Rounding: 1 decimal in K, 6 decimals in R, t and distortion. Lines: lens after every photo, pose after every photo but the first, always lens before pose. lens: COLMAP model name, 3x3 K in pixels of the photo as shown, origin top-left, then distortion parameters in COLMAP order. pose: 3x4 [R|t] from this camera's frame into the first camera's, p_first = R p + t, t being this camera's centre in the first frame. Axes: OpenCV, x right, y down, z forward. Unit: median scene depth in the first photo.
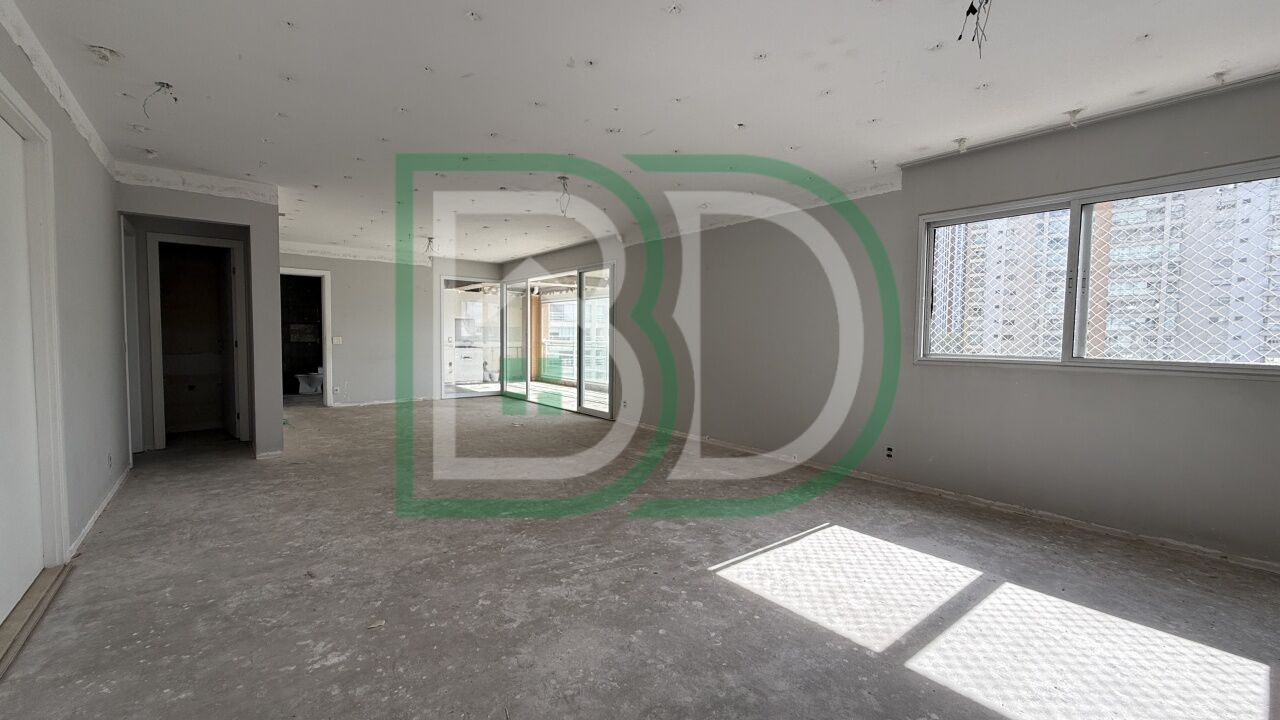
lens RADIAL K [[508.9, 0, 635.0], [0, 508.9, 362.4], [0, 0, 1]] dist [0.001668, -0.000587]
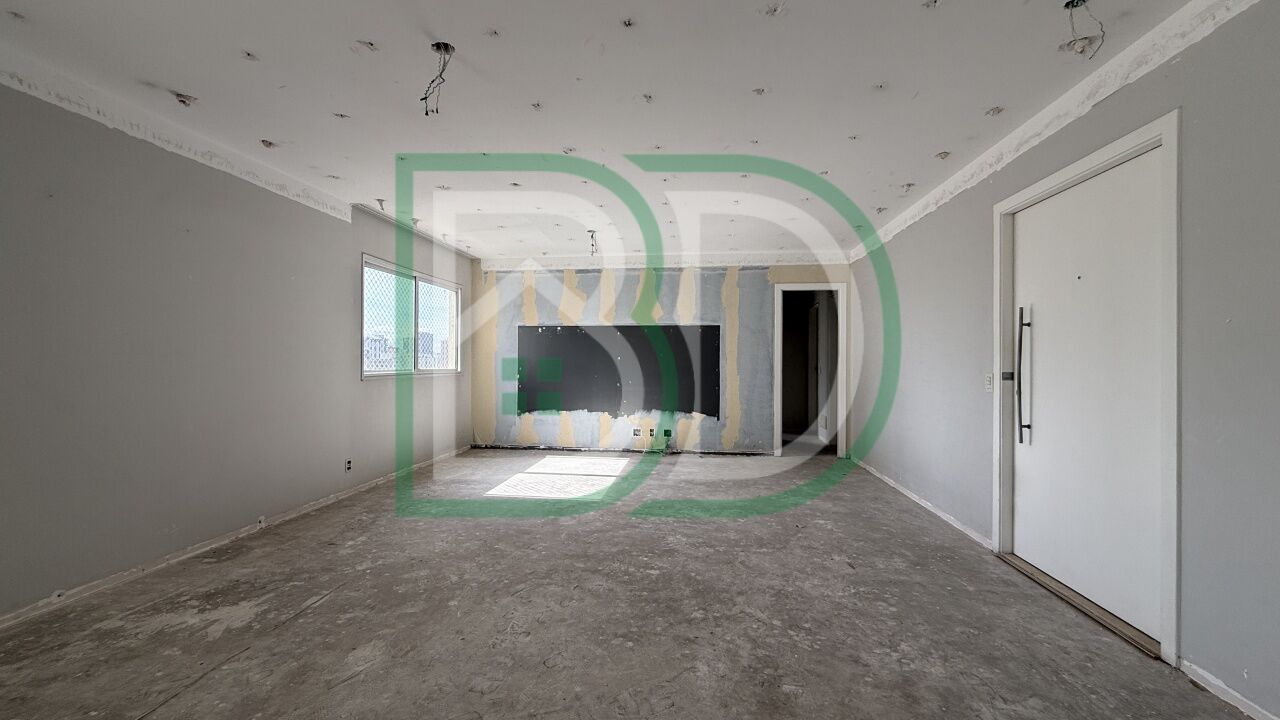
lens RADIAL K [[508.9, 0, 640.6], [0, 508.9, 357.8], [0, 0, 1]] dist [0.001668, -0.000587]
pose [[-0.701458, -0.009611, 0.712646, -0.851255], [0.024539, 0.998991, 0.037626, -0.089494], [-0.712288, 0.043881, -0.700514, 1.620664]]
